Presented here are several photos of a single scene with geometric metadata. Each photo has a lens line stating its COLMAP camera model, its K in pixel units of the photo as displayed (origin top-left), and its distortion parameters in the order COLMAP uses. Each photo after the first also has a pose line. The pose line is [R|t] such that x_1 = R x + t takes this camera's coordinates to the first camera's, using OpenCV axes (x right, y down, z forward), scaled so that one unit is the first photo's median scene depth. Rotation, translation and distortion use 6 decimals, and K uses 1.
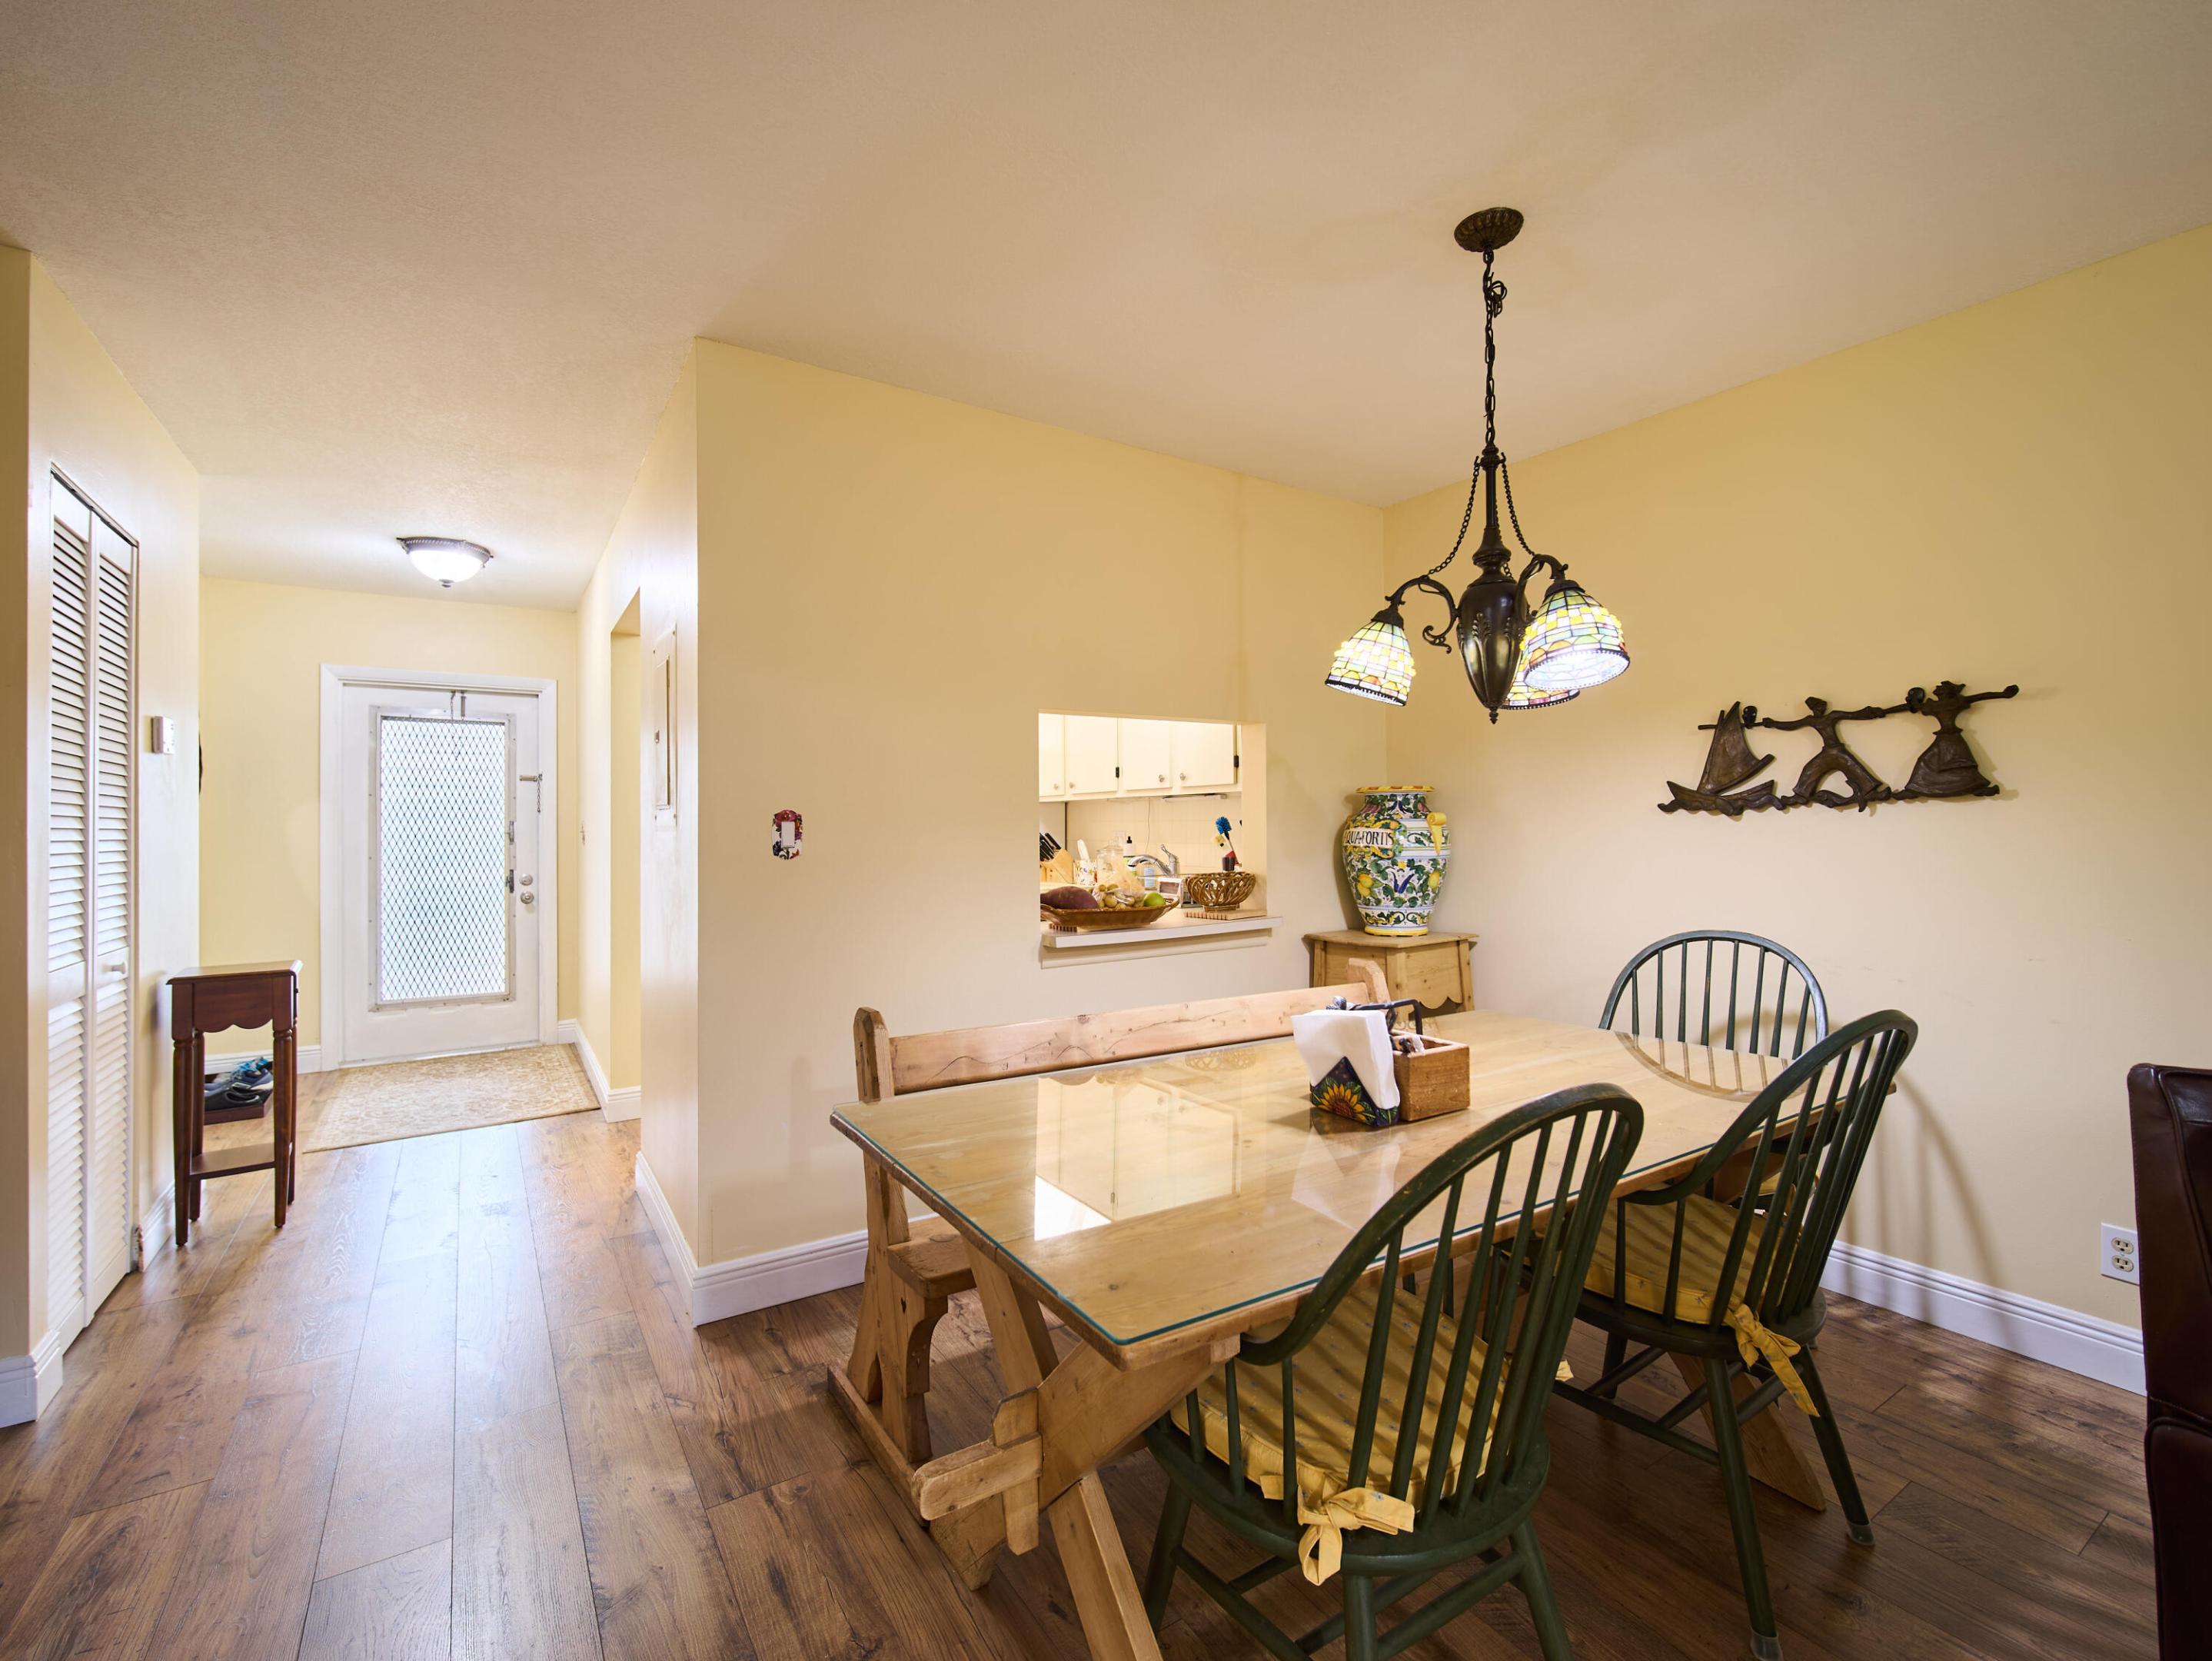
lens RADIAL K [[982.5, 0, 1105.5], [0, 982.5, 822.0], [0, 0, 1]] dist [0.000457, -0.001636]
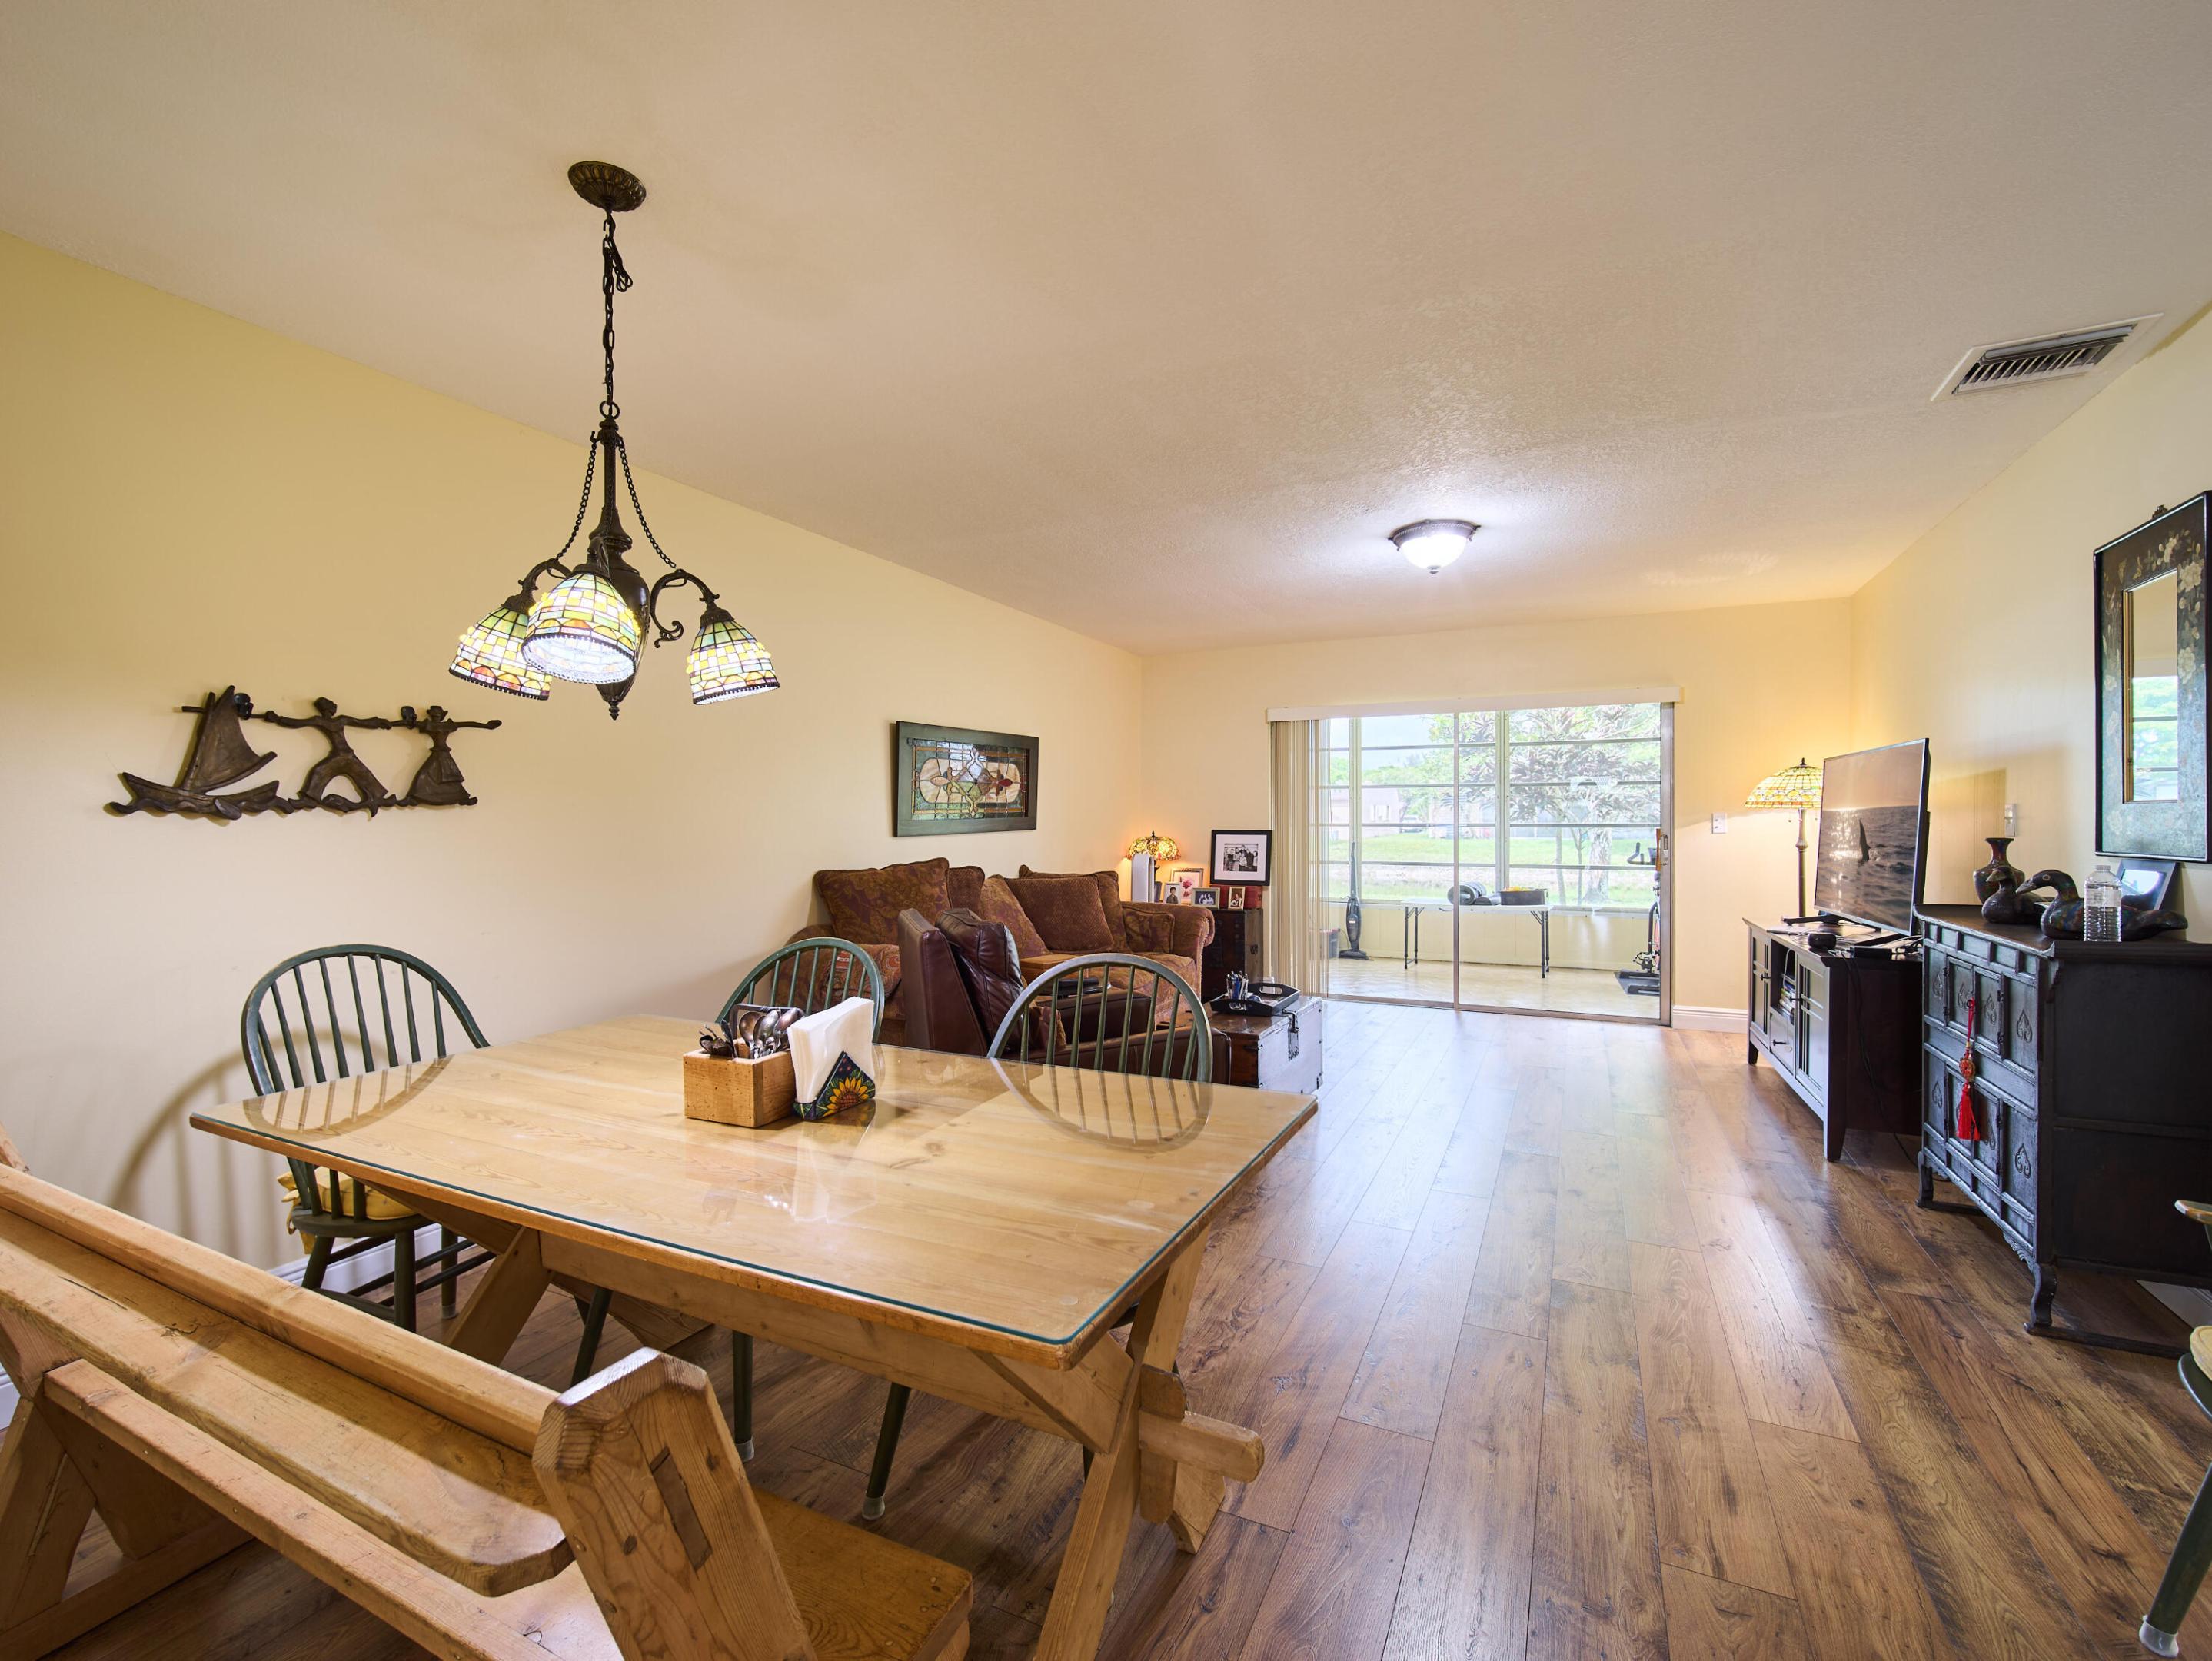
lens RADIAL K [[982.5, 0, 1100.1], [0, 982.5, 822.2], [0, 0, 1]] dist [0.000457, -0.001636]
pose [[-0.514853, 0.007900, 0.857242, -0.494872], [0.006027, 0.999966, -0.005595, 0.005492], [-0.857257, 0.002287, -0.514883, 0.829690]]
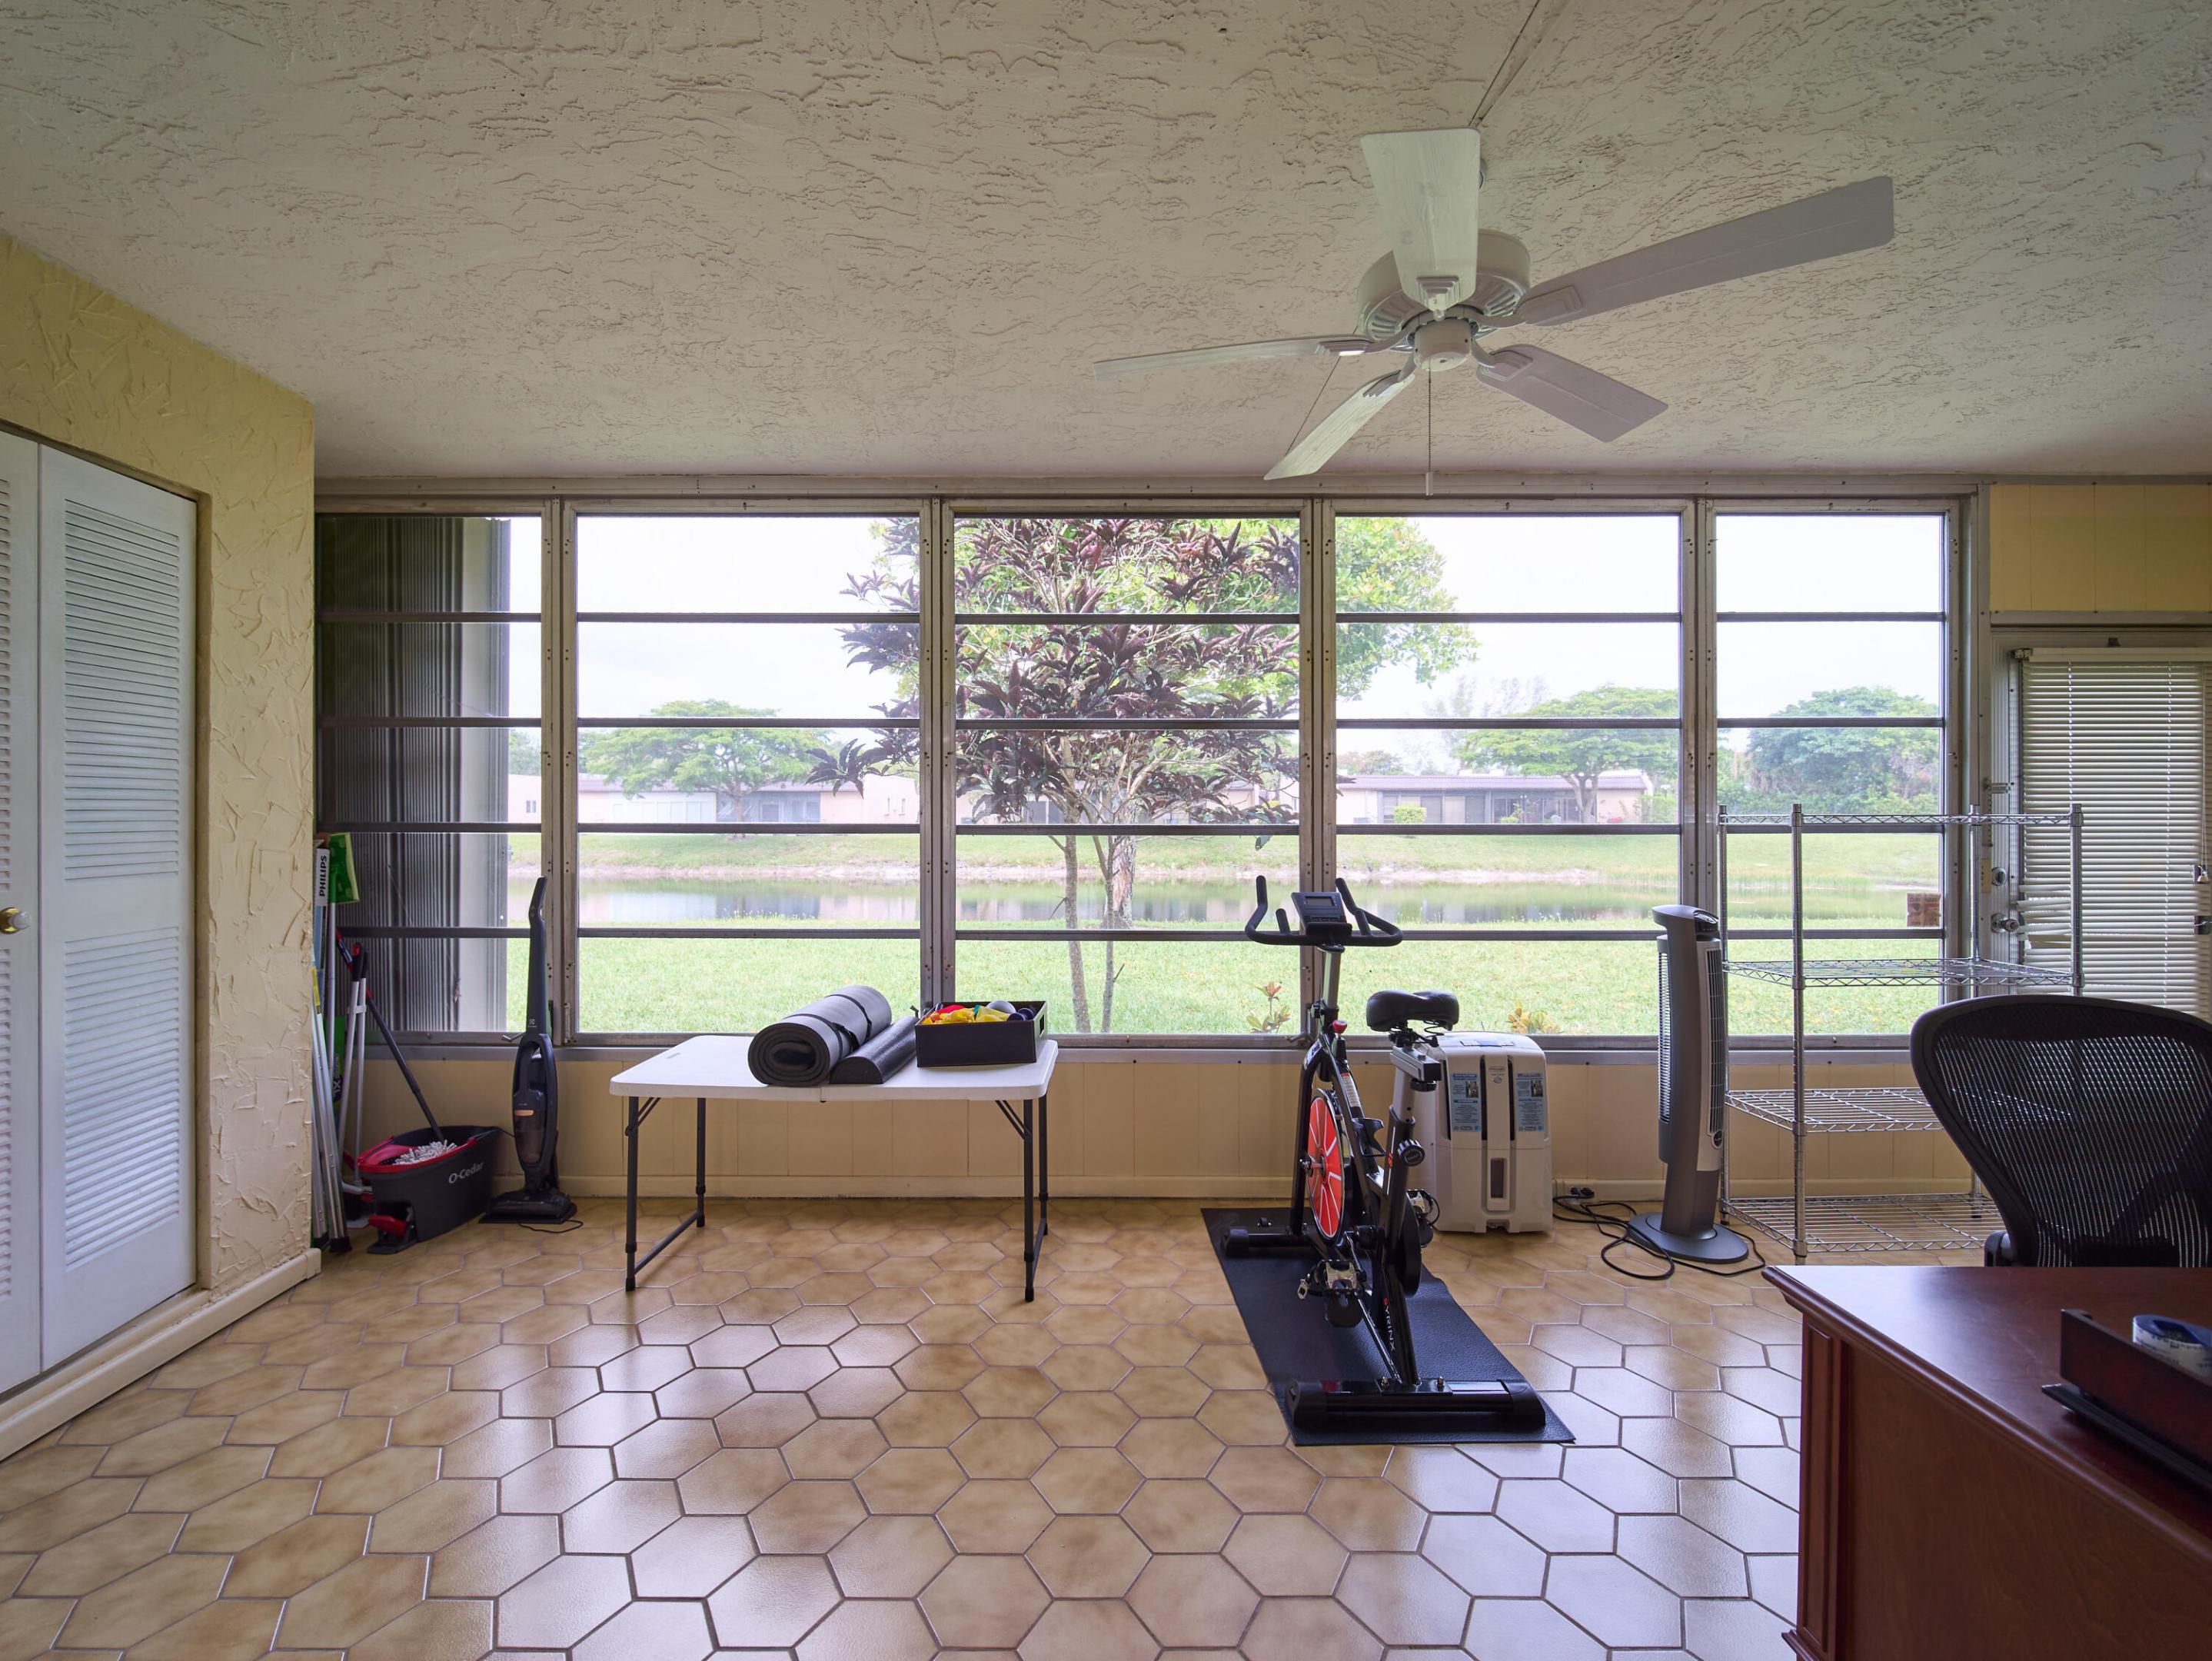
lens RADIAL K [[982.5, 0, 1069.3], [0, 982.5, 813.1], [0, 0, 1]] dist [0.000457, -0.001636]
pose [[-0.829339, 0.009564, 0.558663, 0.863142], [0.007246, 0.999954, -0.006362, -0.007731], [-0.558698, -0.001228, -0.829370, -1.179595]]
